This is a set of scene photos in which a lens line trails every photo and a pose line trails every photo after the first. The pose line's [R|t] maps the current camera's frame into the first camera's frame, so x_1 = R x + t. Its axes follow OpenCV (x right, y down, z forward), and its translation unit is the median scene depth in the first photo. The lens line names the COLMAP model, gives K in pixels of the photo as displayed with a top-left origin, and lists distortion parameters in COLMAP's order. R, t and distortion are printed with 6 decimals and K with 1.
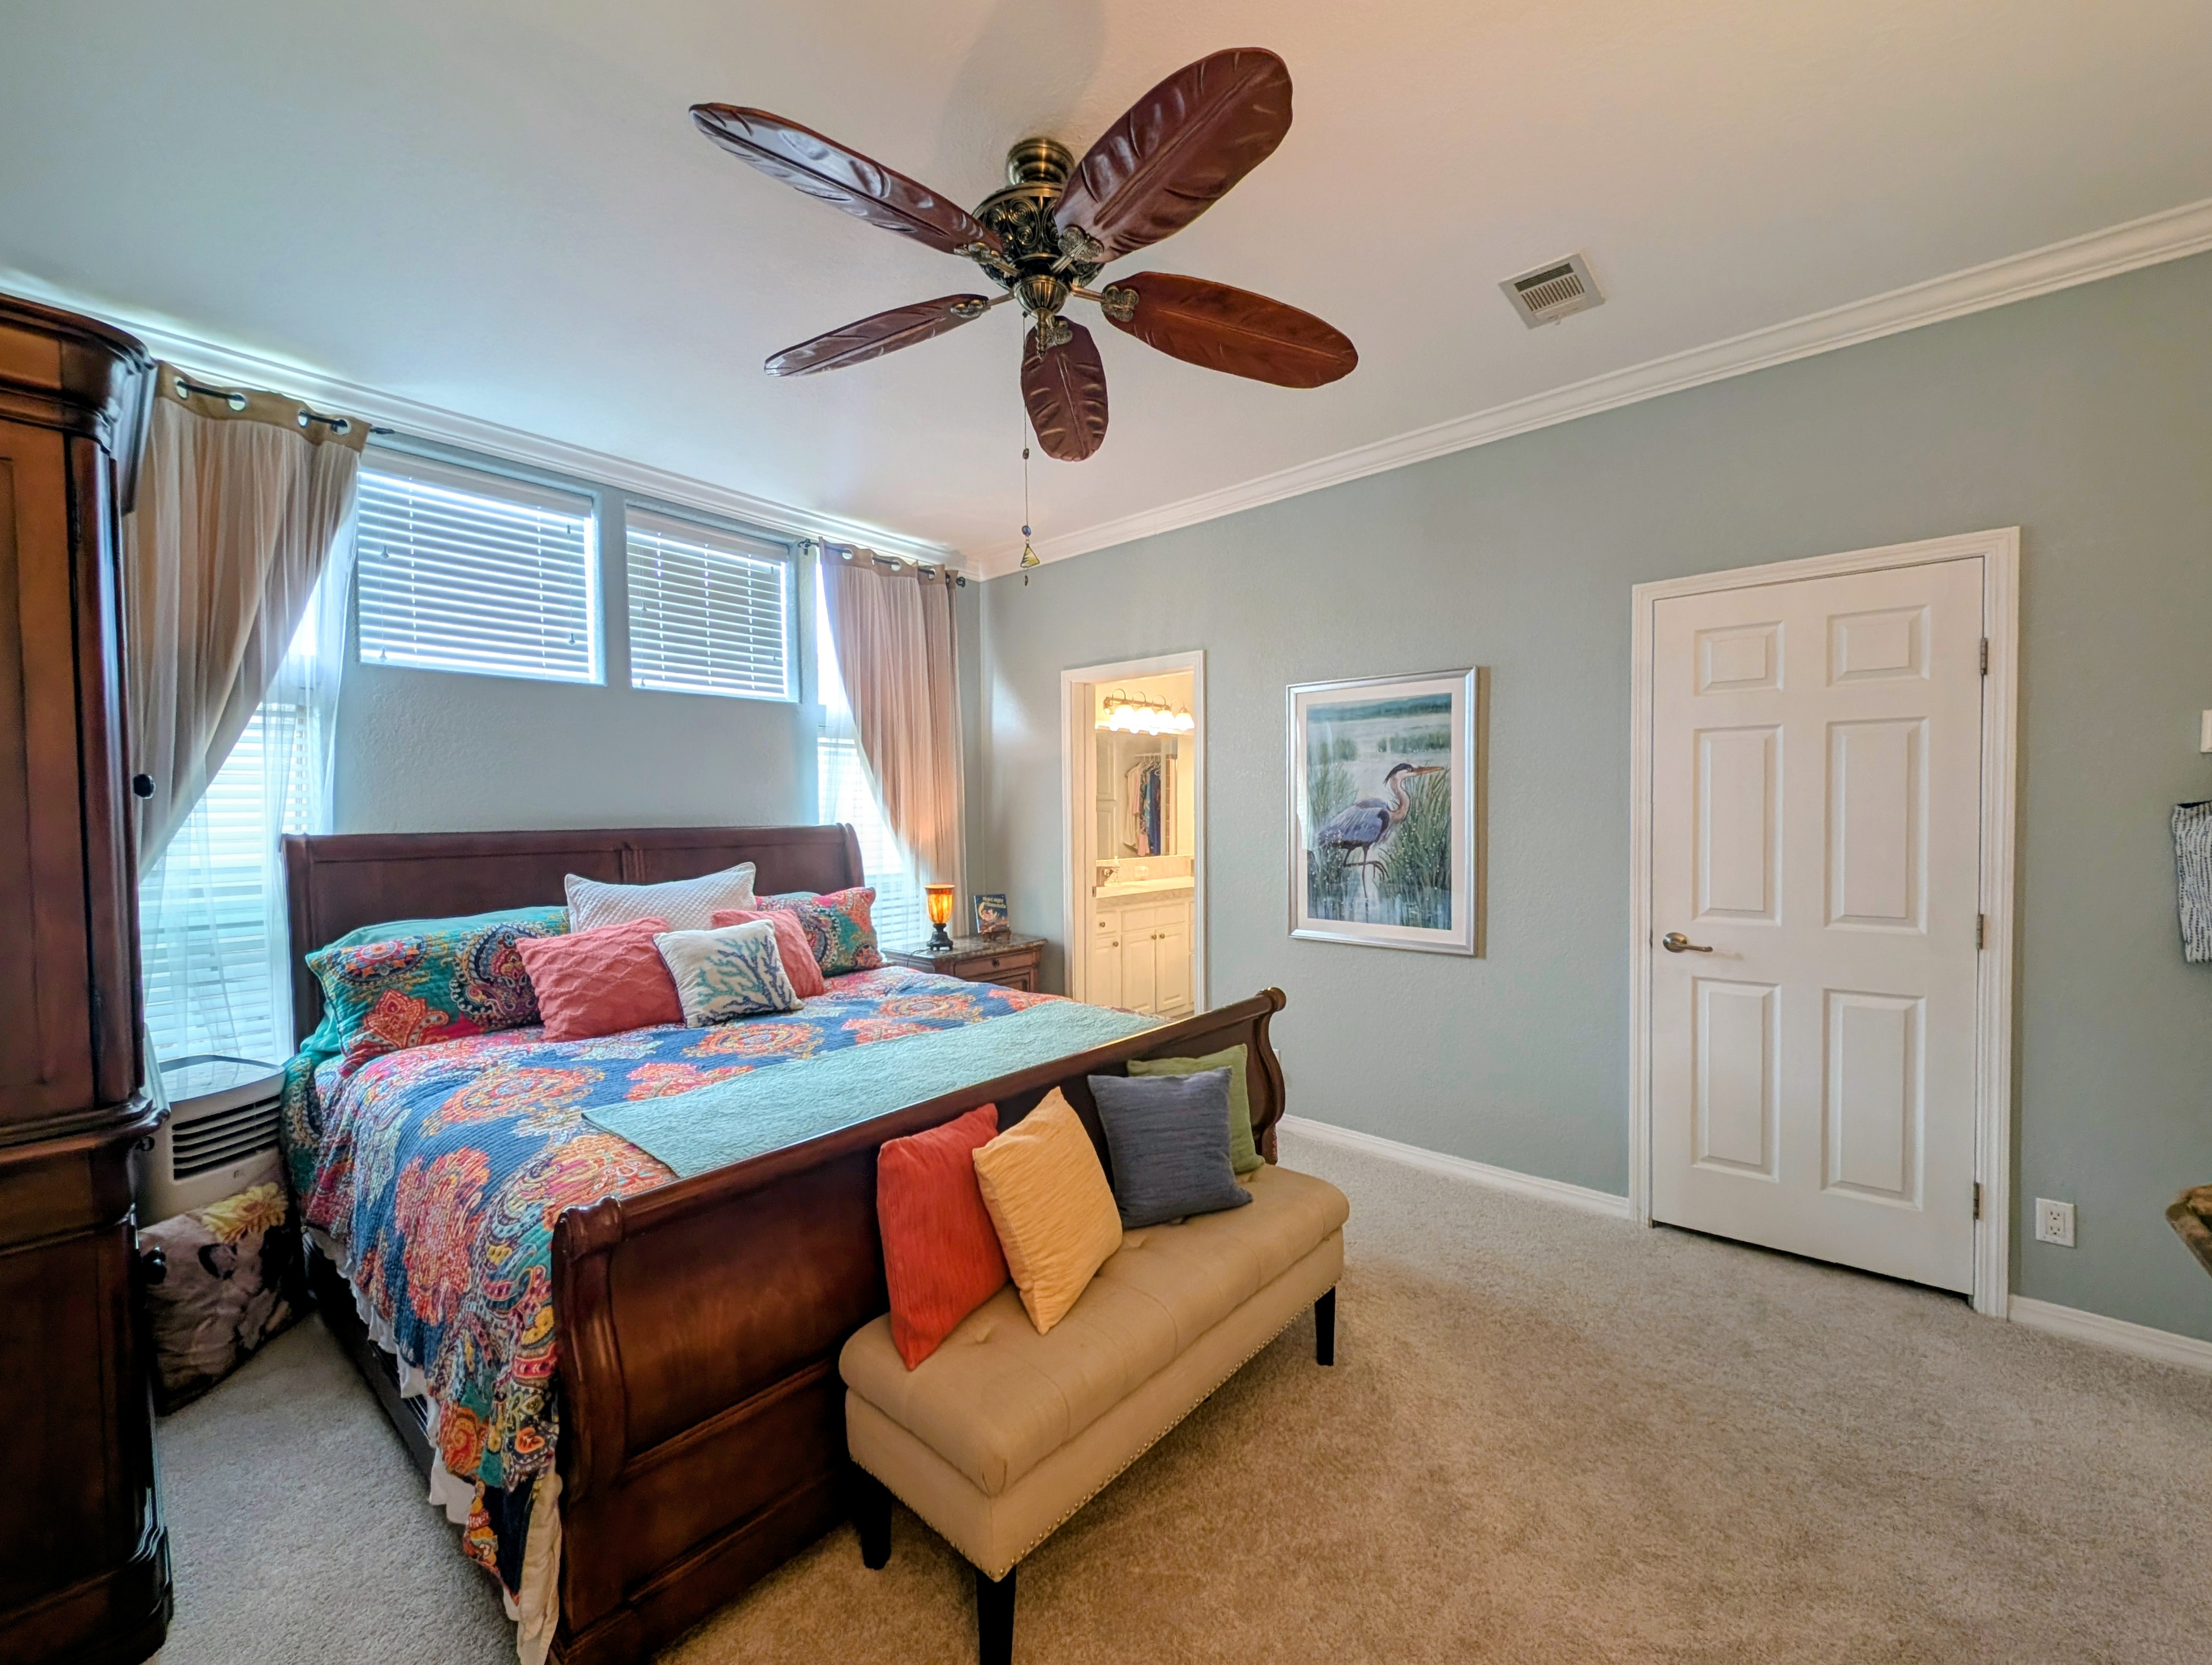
lens RADIAL K [[881.6, 0, 1106.0], [0, 881.6, 832.5], [0, 0, 1]] dist [0.001516, -0.000072]
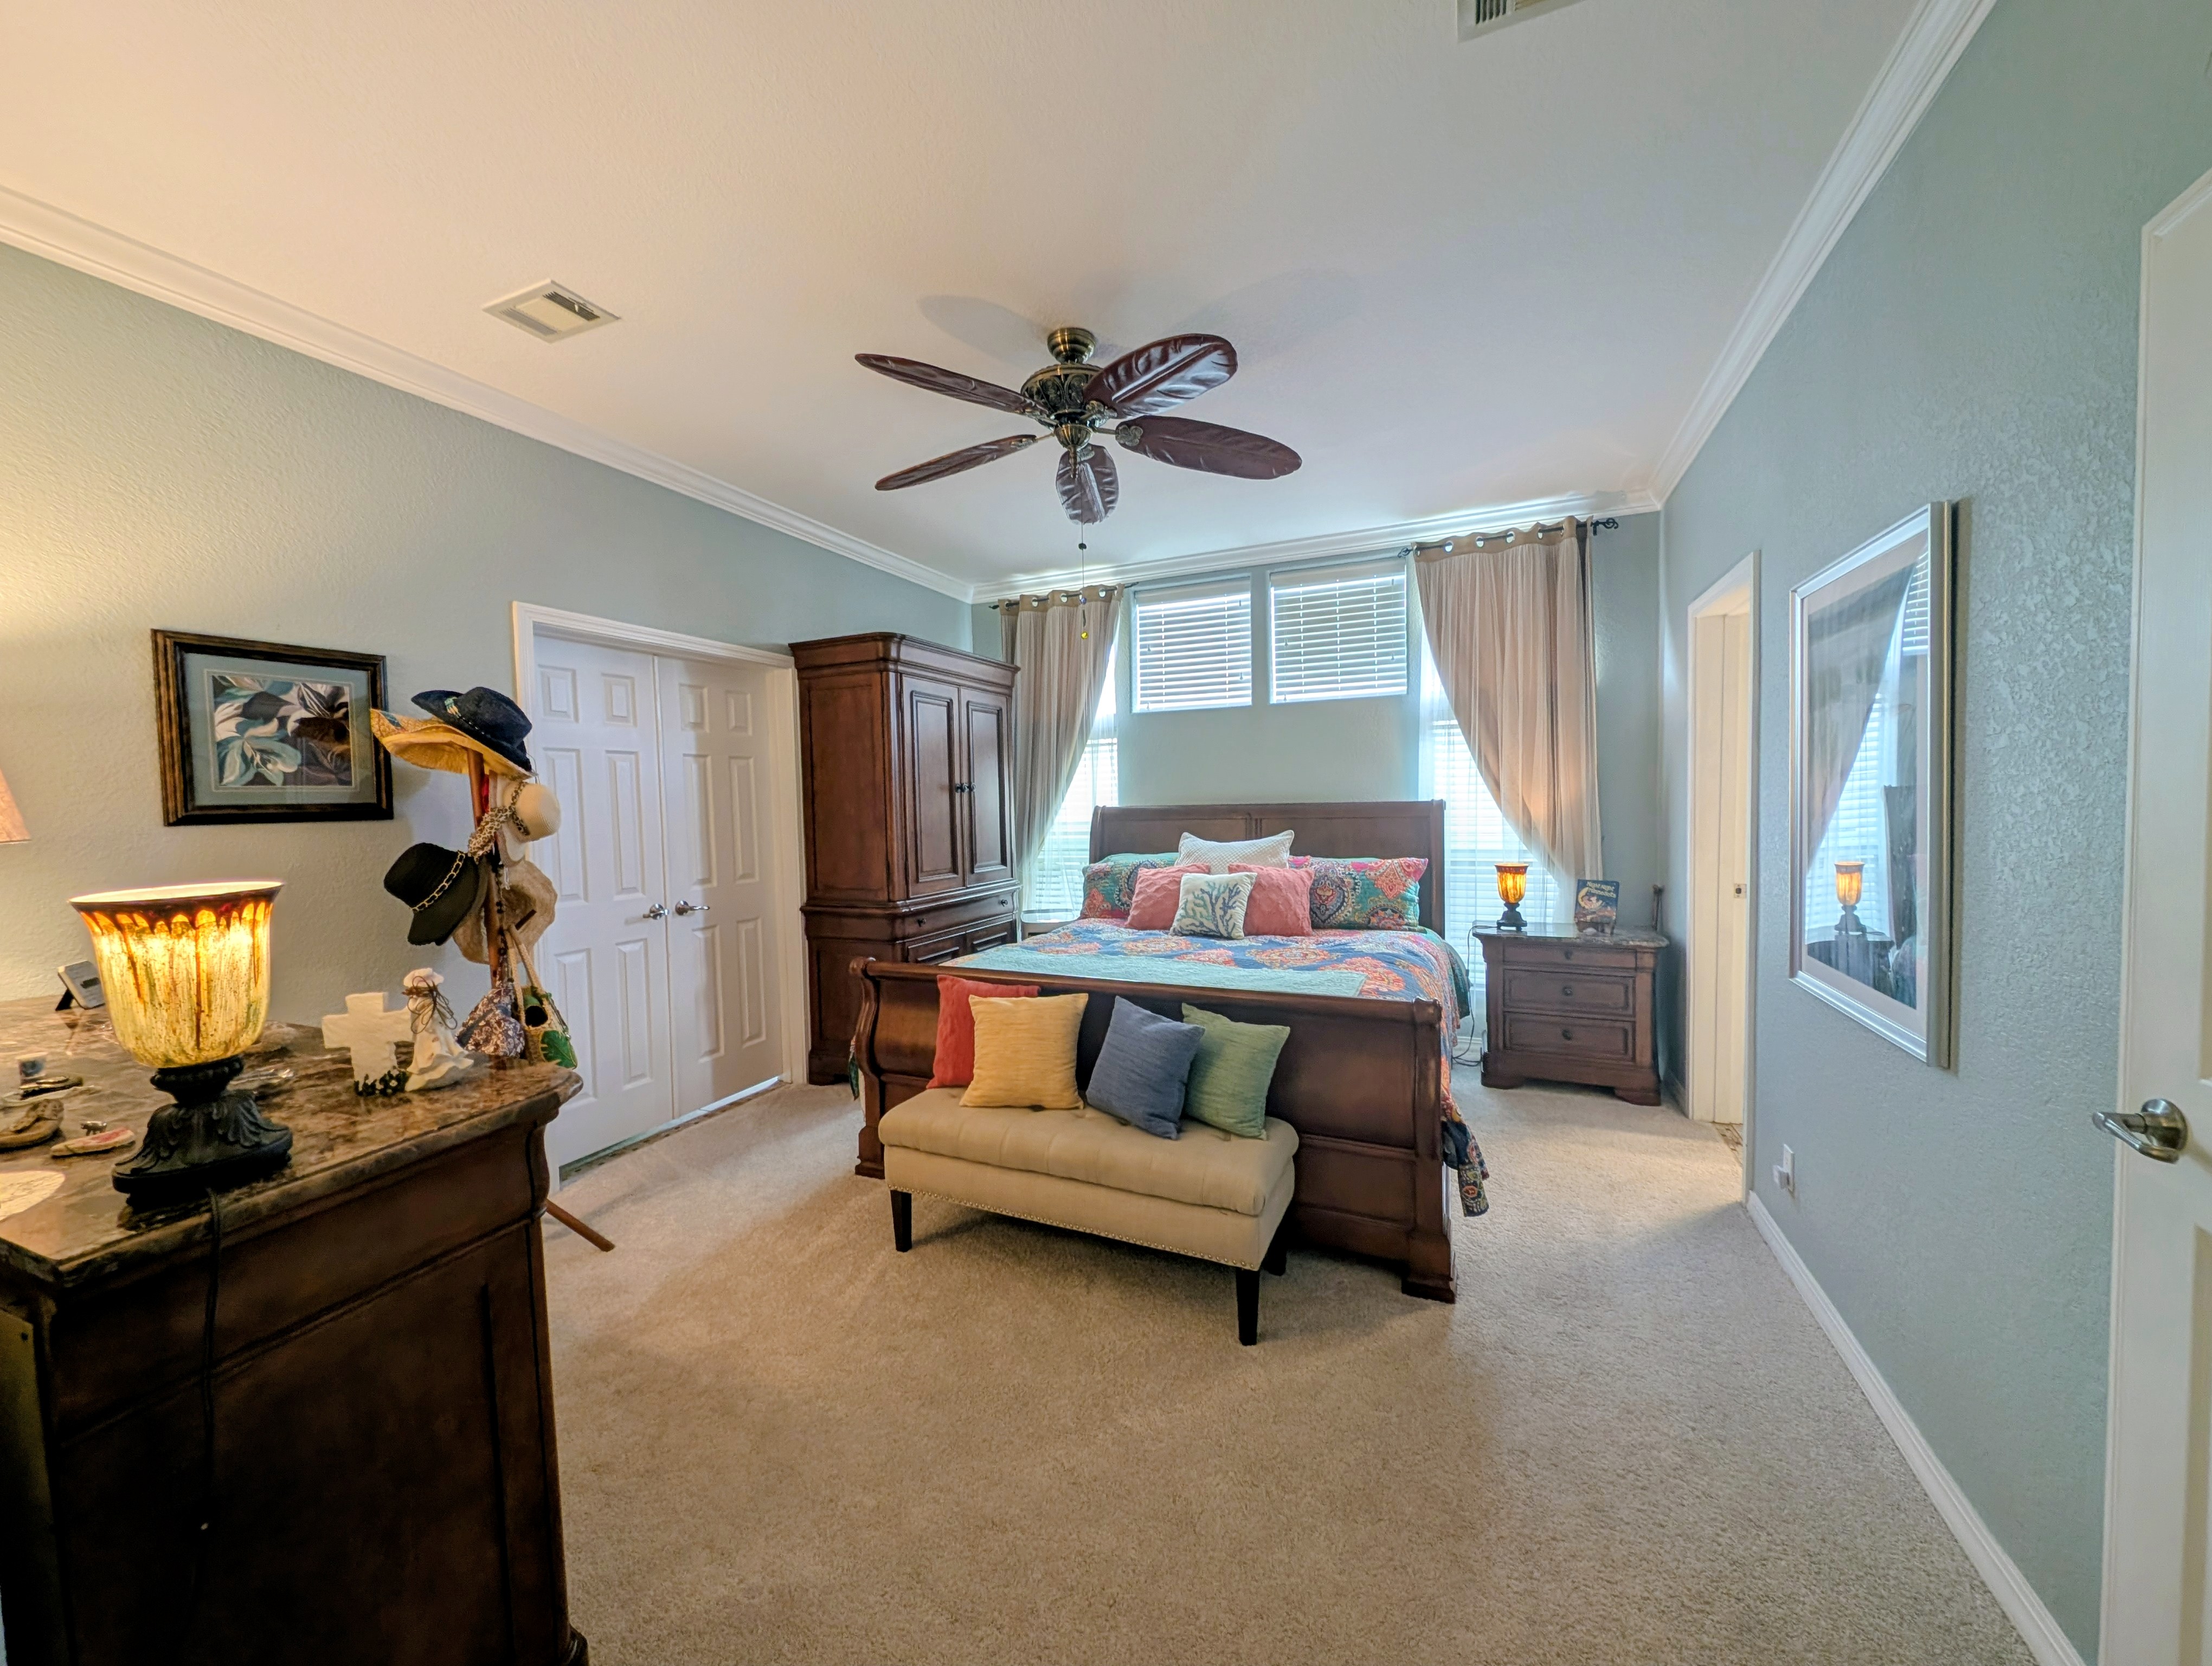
lens RADIAL K [[854.4, 0, 1106.0], [0, 854.4, 833.0], [0, 0, 1]] dist [0.001834, -0.000156]
pose [[0.270757, 0.041372, -0.961758, 0.718850], [-0.003243, 0.999110, 0.042066, -0.014185], [0.962642, -0.008271, 0.270650, 0.380525]]
